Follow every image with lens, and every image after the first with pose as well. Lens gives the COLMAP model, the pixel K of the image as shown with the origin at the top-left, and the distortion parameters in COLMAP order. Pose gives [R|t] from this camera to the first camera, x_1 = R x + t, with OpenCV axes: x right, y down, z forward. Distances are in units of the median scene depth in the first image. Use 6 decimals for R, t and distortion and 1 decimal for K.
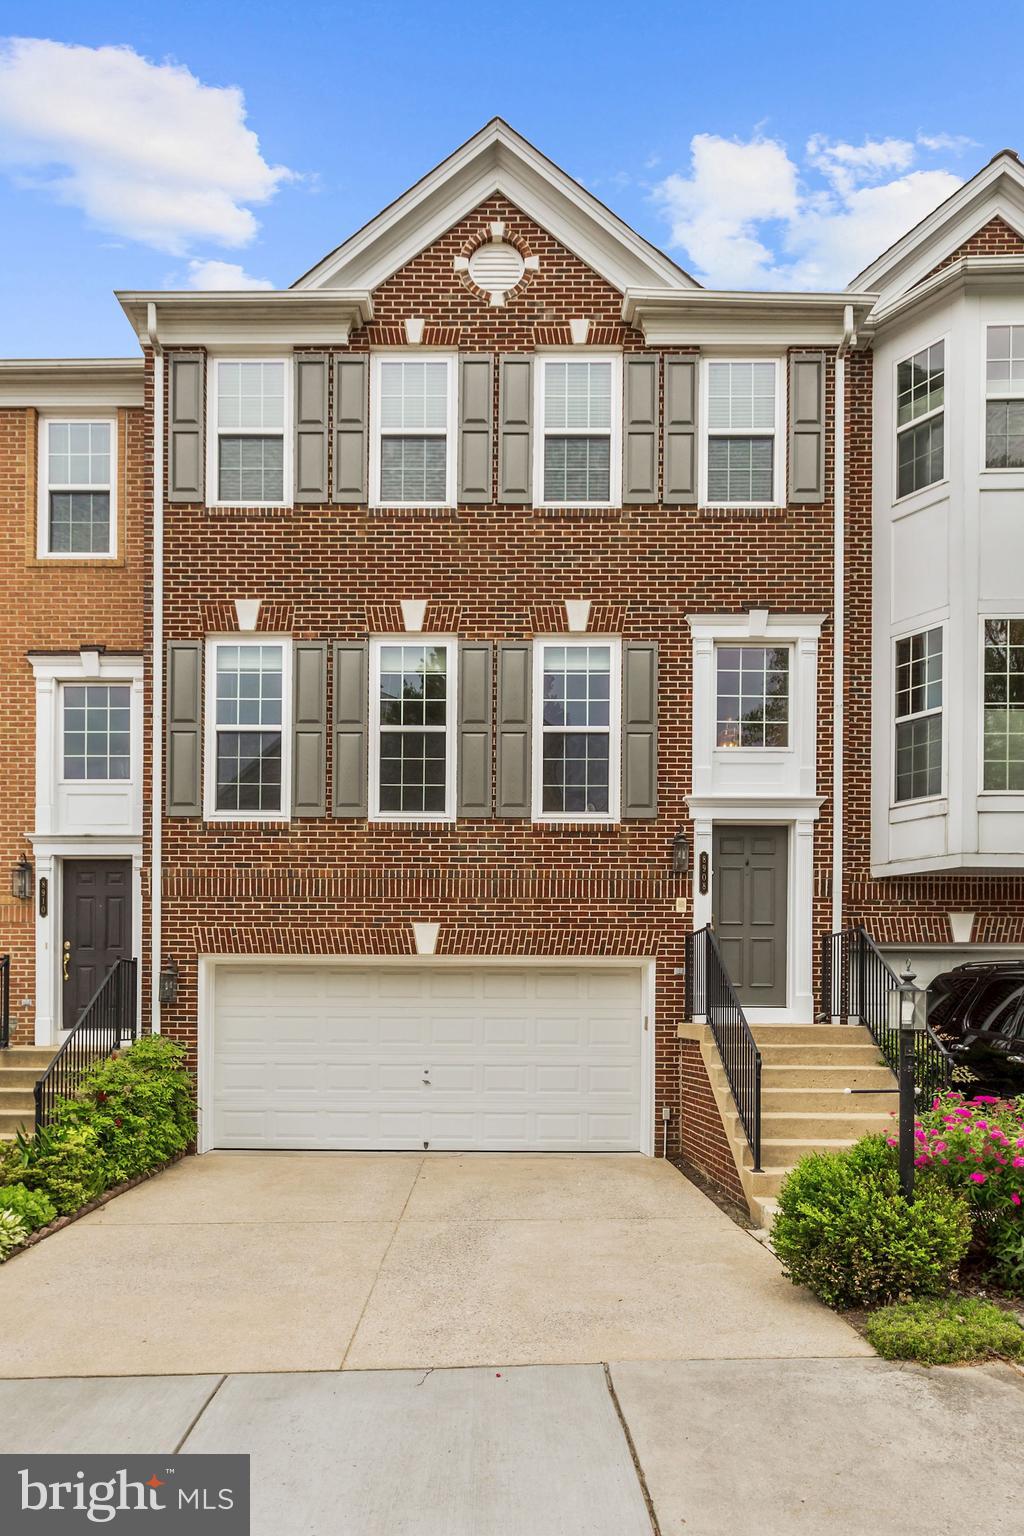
lens RADIAL K [[684.9, 0, 510.9], [0, 684.9, 767.3], [0, 0, 1]] dist [0.000079, -0.000559]
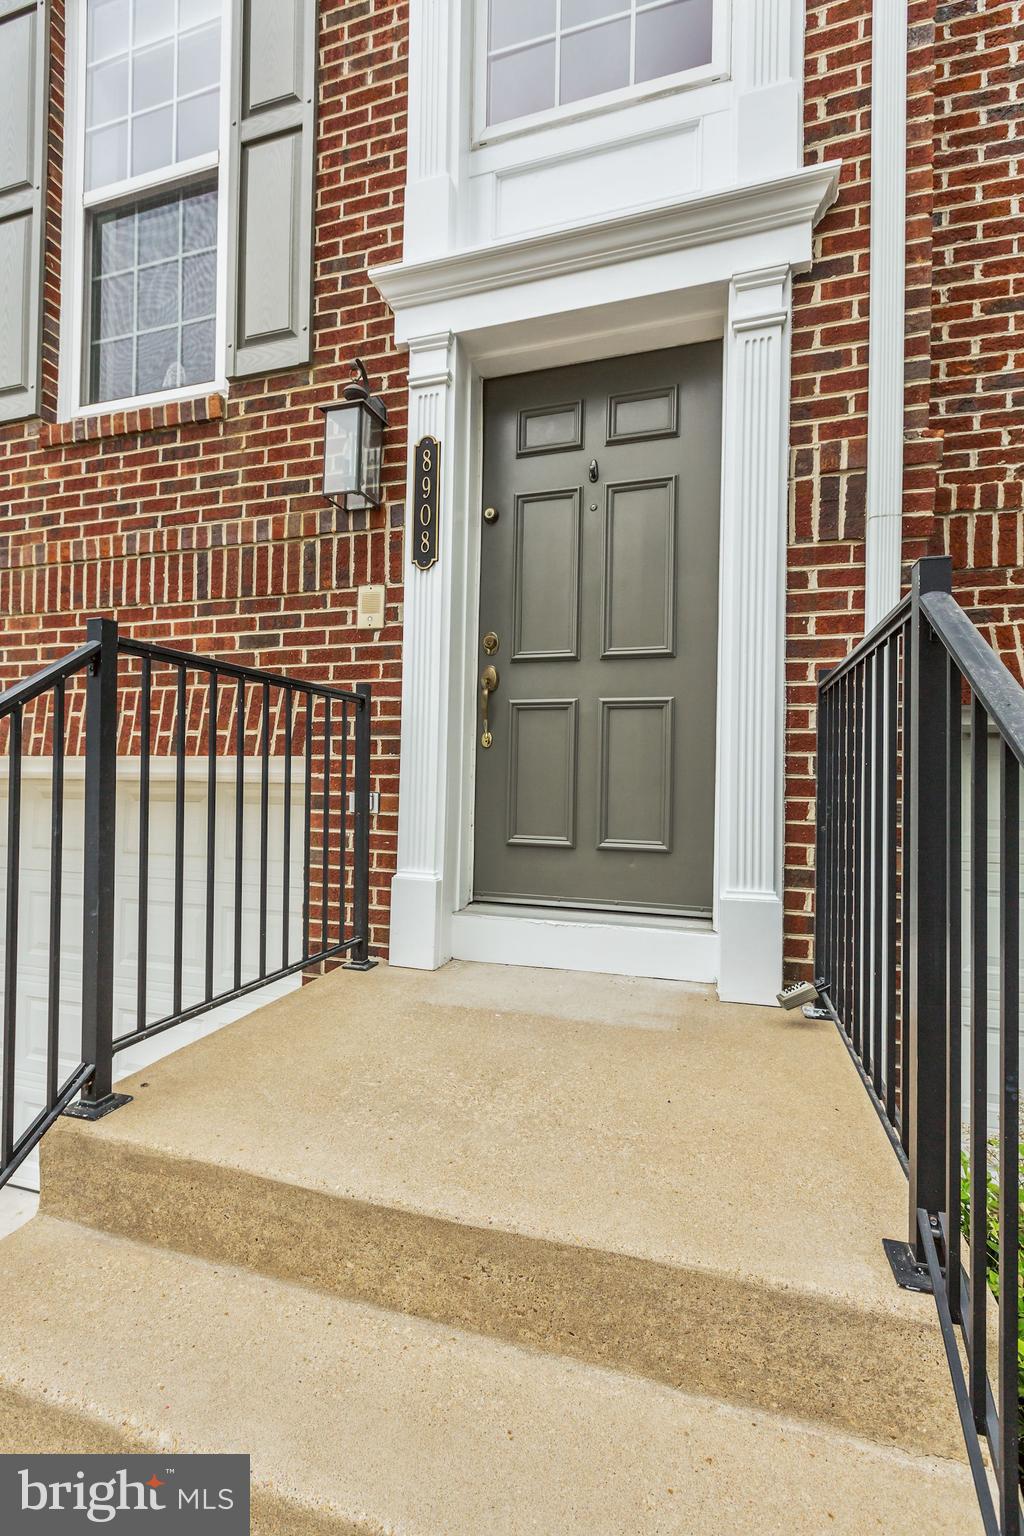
lens RADIAL K [[684.9, 0, 514.0], [0, 684.9, 770.4], [0, 0, 1]] dist [0.000079, -0.000559]
pose [[0.957898, 0.005117, -0.287063, 0.413699], [-0.007986, 0.999929, -0.008825, 0.284012], [0.286997, 0.010746, 0.957871, 0.699156]]
